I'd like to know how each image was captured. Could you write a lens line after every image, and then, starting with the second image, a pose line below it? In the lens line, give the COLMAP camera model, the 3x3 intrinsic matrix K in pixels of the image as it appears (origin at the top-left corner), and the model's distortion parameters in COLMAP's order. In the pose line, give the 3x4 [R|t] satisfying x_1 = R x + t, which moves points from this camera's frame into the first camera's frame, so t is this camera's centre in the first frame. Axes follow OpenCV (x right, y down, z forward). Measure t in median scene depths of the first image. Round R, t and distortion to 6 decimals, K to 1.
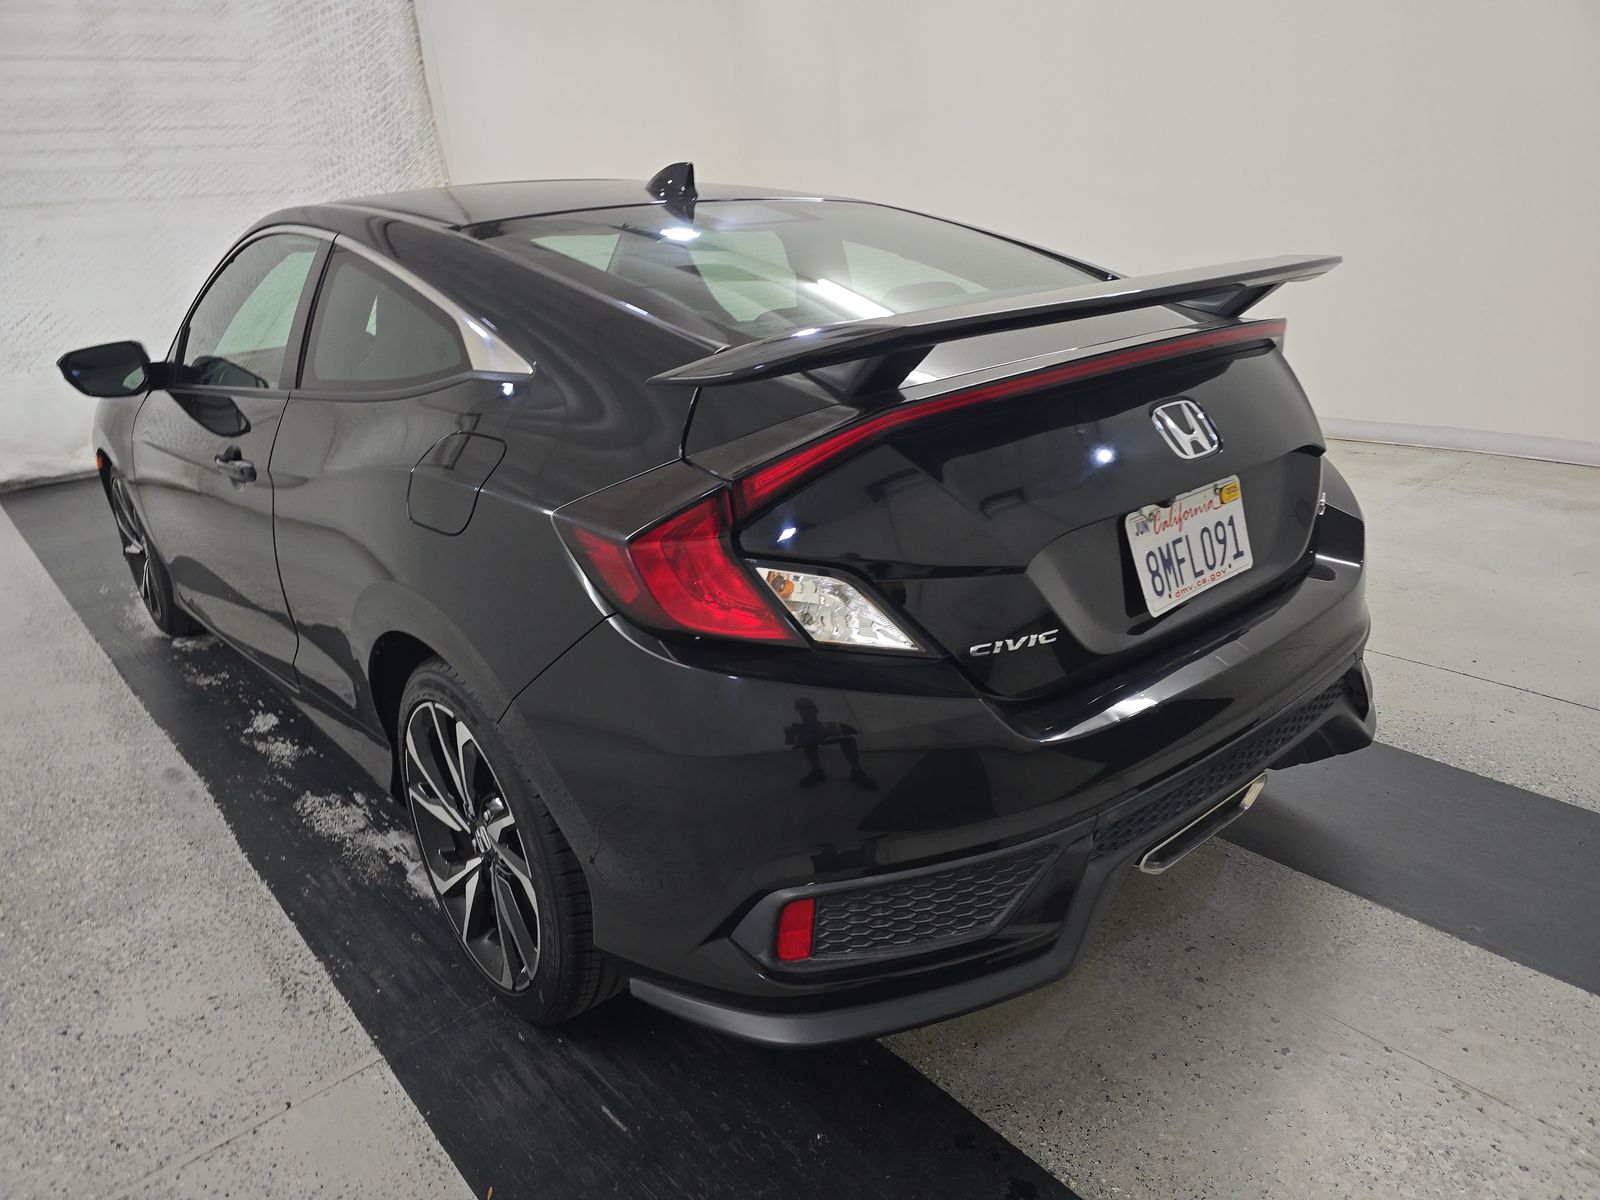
lens RADIAL K [[1061.1, 0, 803.9], [0, 1061.1, 601.0], [0, 0, 1]] dist [0.048028, -0.044686]
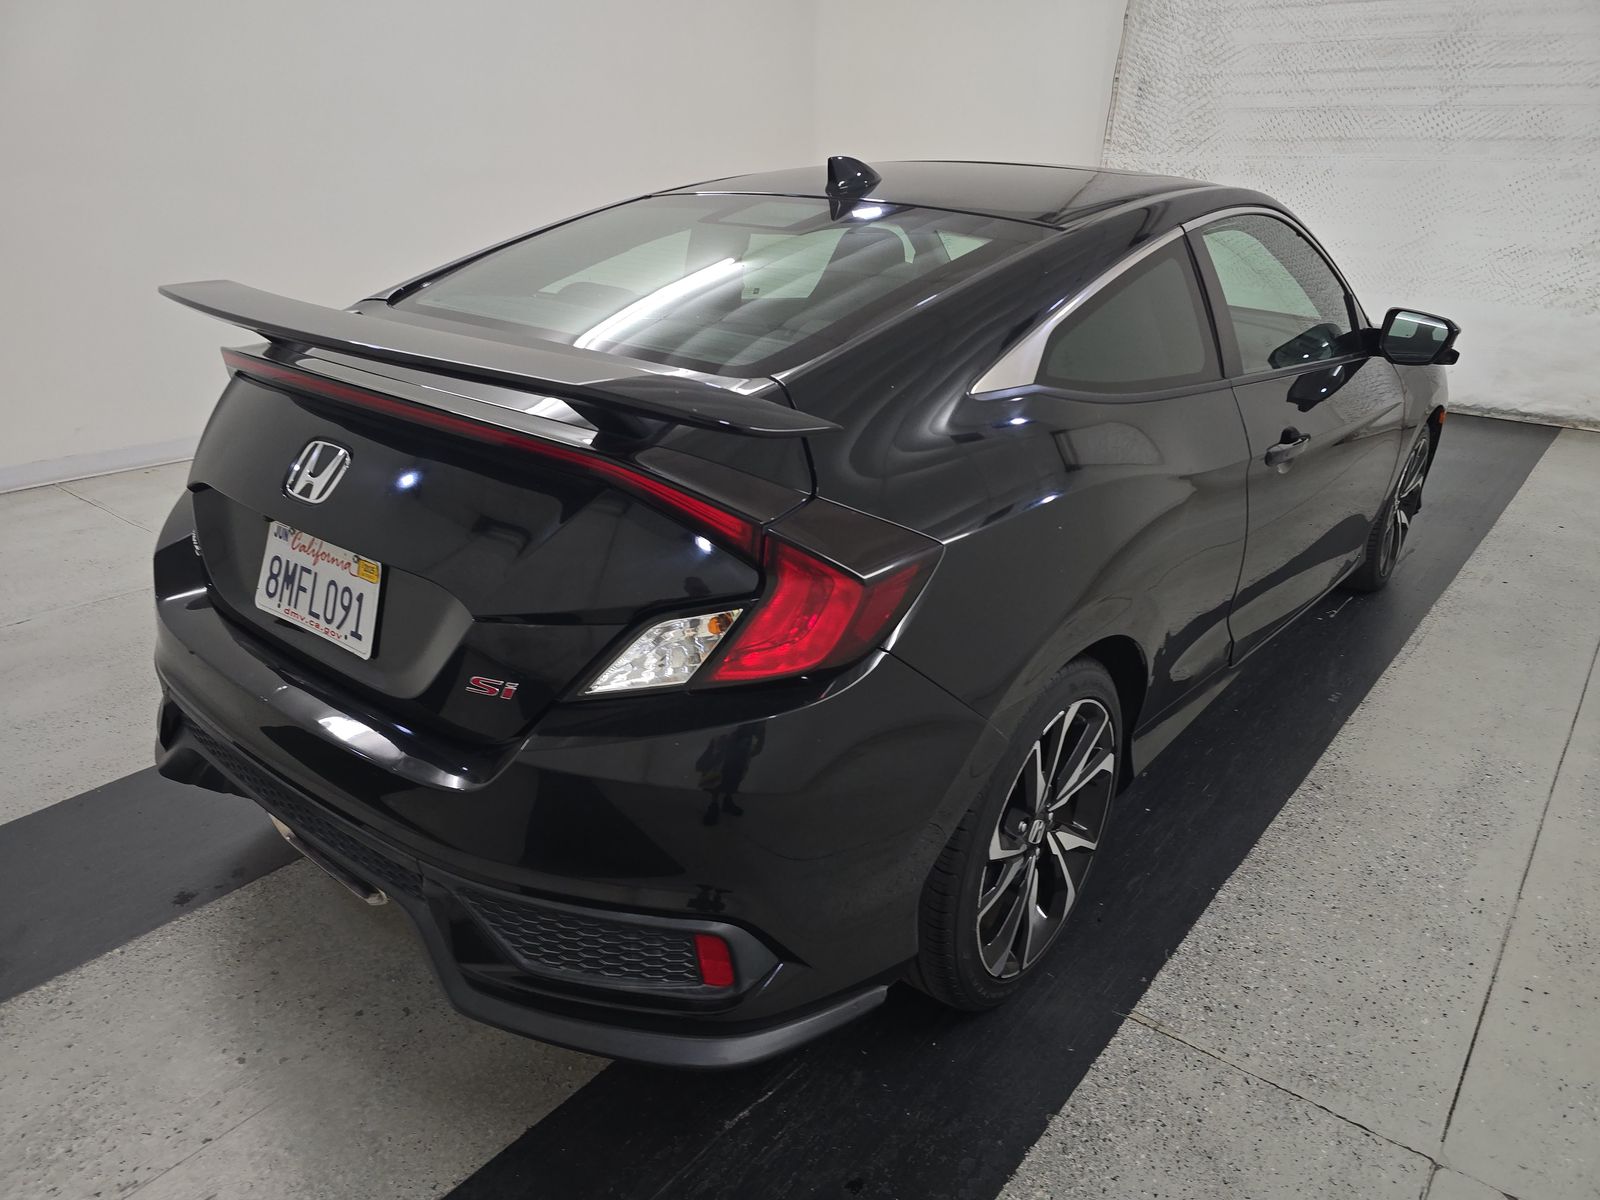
lens RADIAL K [[1061.1, 0, 803.9], [0, 1061.1, 601.0], [0, 0, 1]] dist [0.048028, -0.044686]
pose [[0.189789, 0.439893, -0.877766, 1.300500], [-0.376958, 0.858145, 0.348555, -0.545733], [0.906578, 0.264729, 0.328688, 1.058852]]
